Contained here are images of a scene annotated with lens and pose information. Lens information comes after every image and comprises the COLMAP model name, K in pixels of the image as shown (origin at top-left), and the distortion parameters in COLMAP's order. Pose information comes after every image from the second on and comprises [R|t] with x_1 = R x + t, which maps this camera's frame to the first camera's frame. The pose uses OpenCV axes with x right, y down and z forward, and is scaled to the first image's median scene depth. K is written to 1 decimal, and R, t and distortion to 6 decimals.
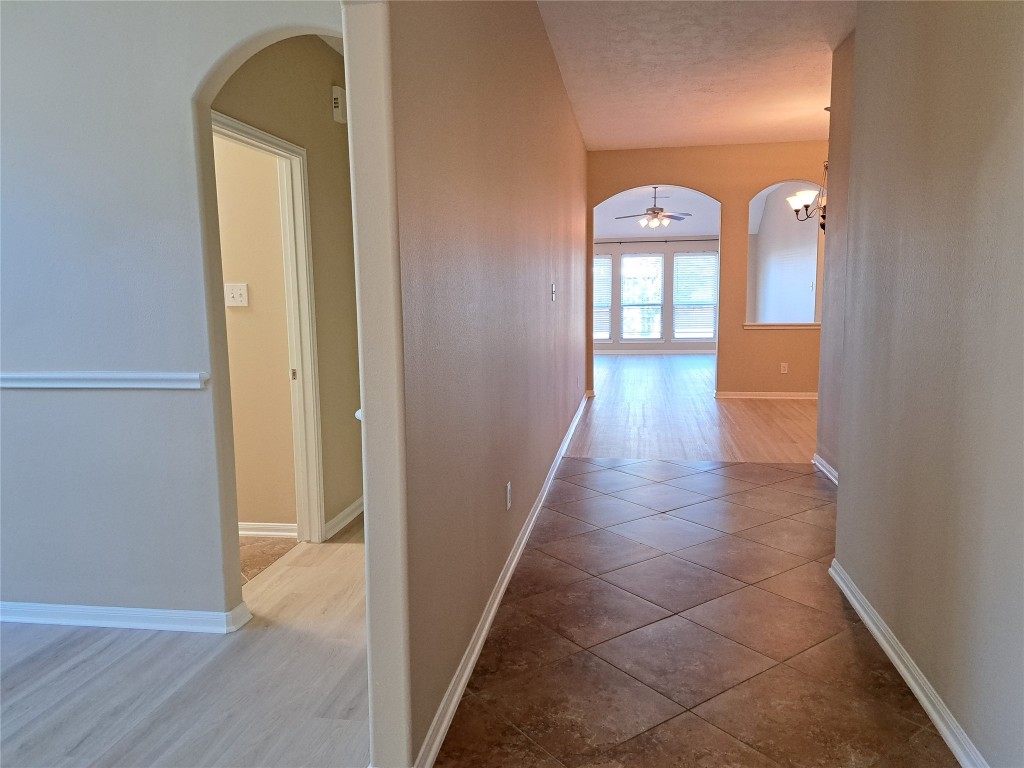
lens RADIAL K [[731.7, 0, 512.0], [0, 731.7, 384.0], [0, 0, 1]] dist [0.082832, -0.090742]
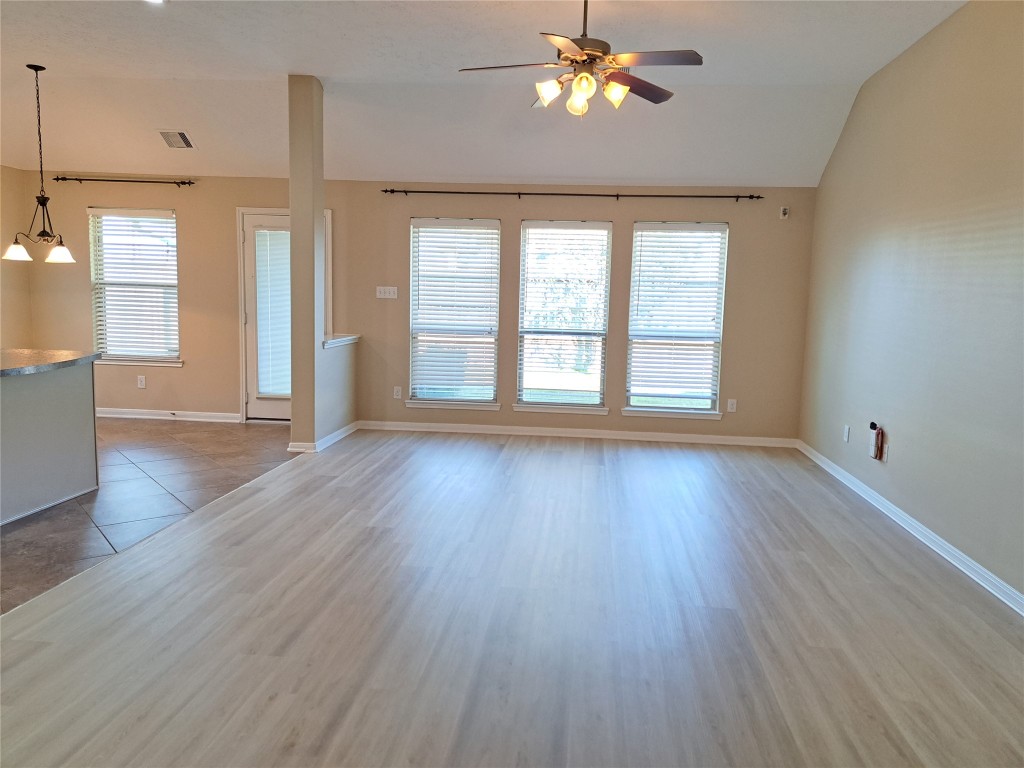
lens RADIAL K [[731.7, 0, 512.0], [0, 731.7, 384.0], [0, 0, 1]] dist [0.082832, -0.090742]
pose [[0.997288, 0.035801, 0.064298, 0.117011], [-0.034944, 0.999285, -0.014415, -0.067622], [-0.064768, 0.012129, 0.997827, 0.541839]]
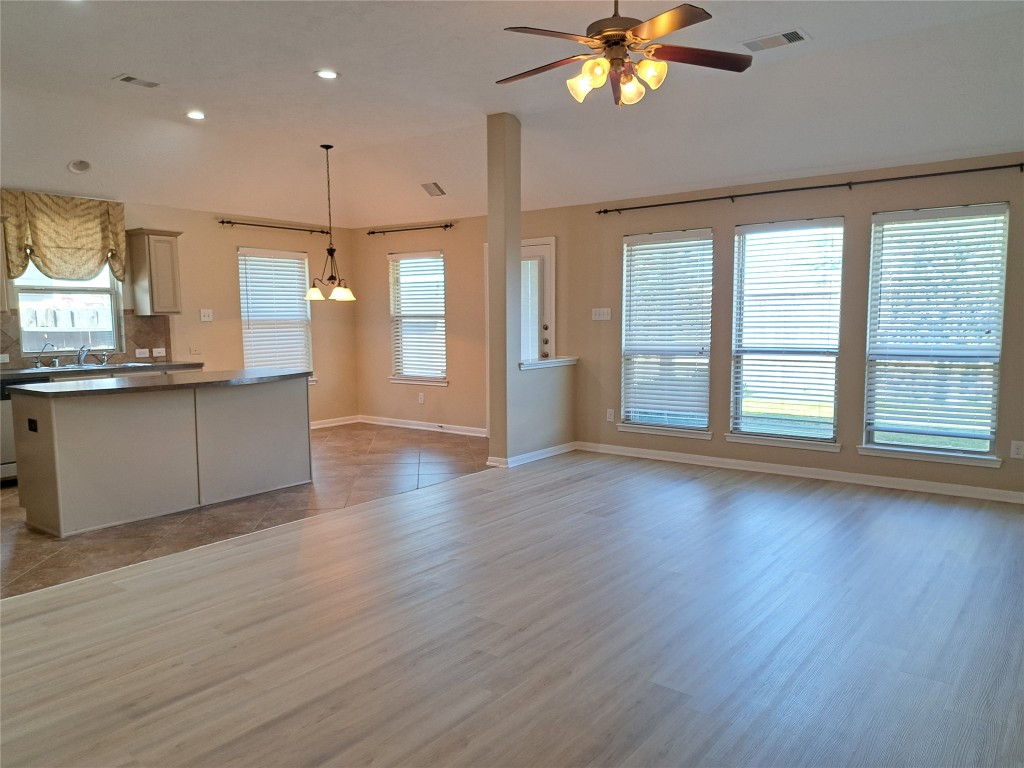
lens RADIAL K [[726.9, 0, 510.2], [0, 726.9, 398.0], [0, 0, 1]] dist [0.098023, -0.135772]
pose [[0.874319, 0.061584, -0.481430, 0.241556], [-0.069757, 0.997564, 0.000923, -0.073321], [0.480314, 0.032777, 0.876484, 0.583693]]
